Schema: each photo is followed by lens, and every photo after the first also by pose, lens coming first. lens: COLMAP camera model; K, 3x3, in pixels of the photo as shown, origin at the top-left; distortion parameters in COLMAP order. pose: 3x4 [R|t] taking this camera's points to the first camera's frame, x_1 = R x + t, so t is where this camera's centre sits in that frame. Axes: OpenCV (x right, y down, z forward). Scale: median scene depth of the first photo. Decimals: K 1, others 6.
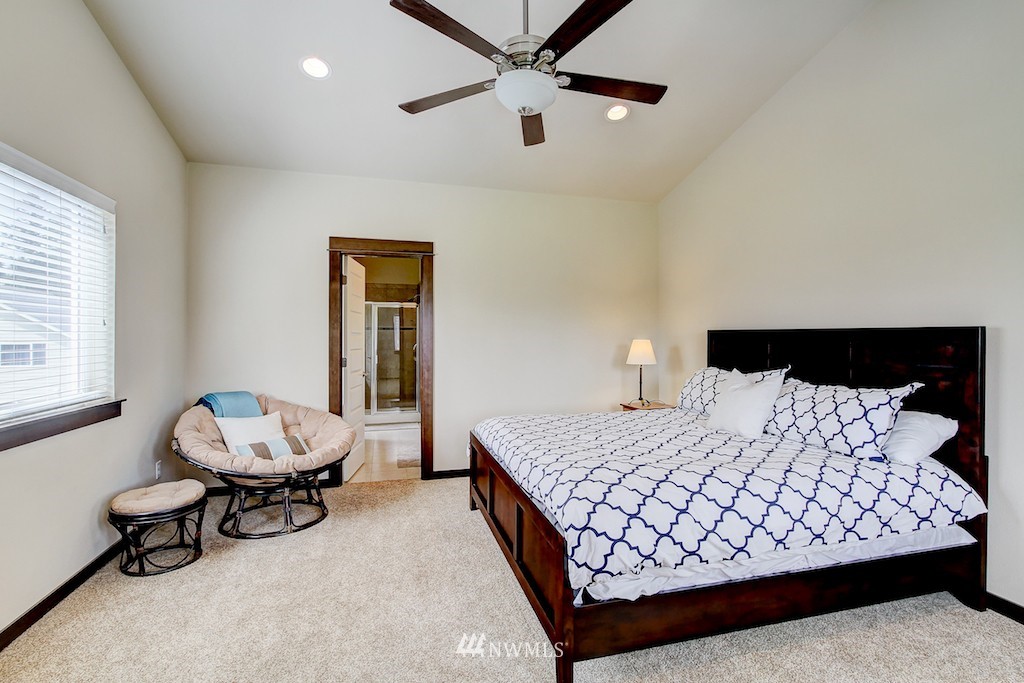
lens RADIAL K [[474.9, 0, 512.0], [0, 474.9, 341.5], [0, 0, 1]] dist [0.000611, 0.000049]
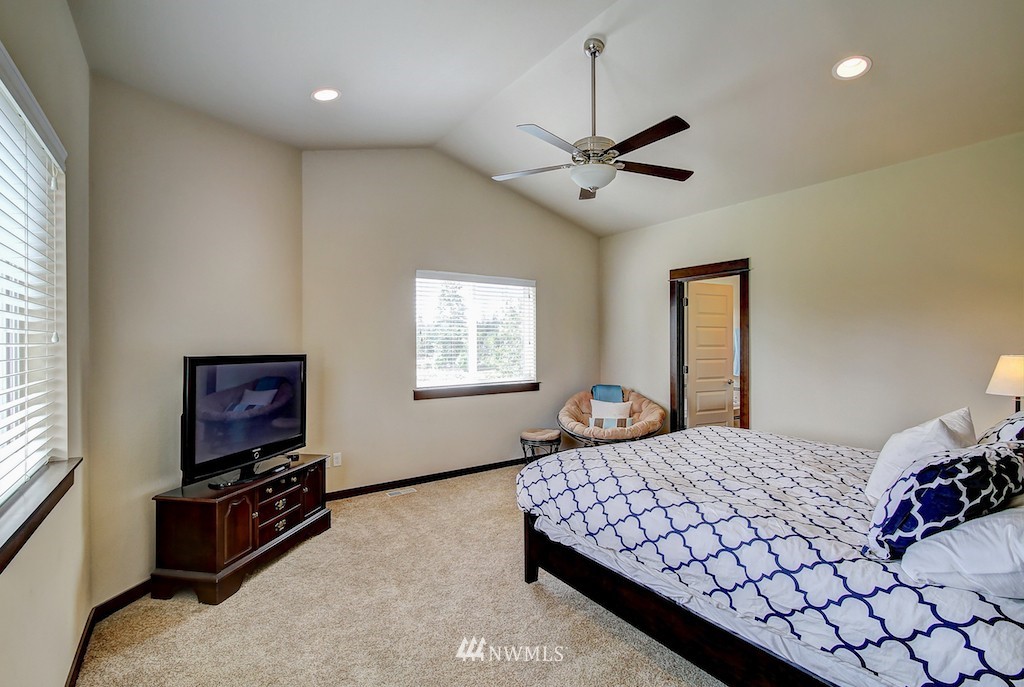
lens RADIAL K [[484.6, 0, 508.6], [0, 484.6, 334.6], [0, 0, 1]] dist [-0.006913, -0.000196]
pose [[0.314204, -0.021294, -0.949116, 1.028897], [-0.004752, 0.999701, -0.024002, -0.021254], [0.949343, 0.012051, 0.314009, 0.268240]]
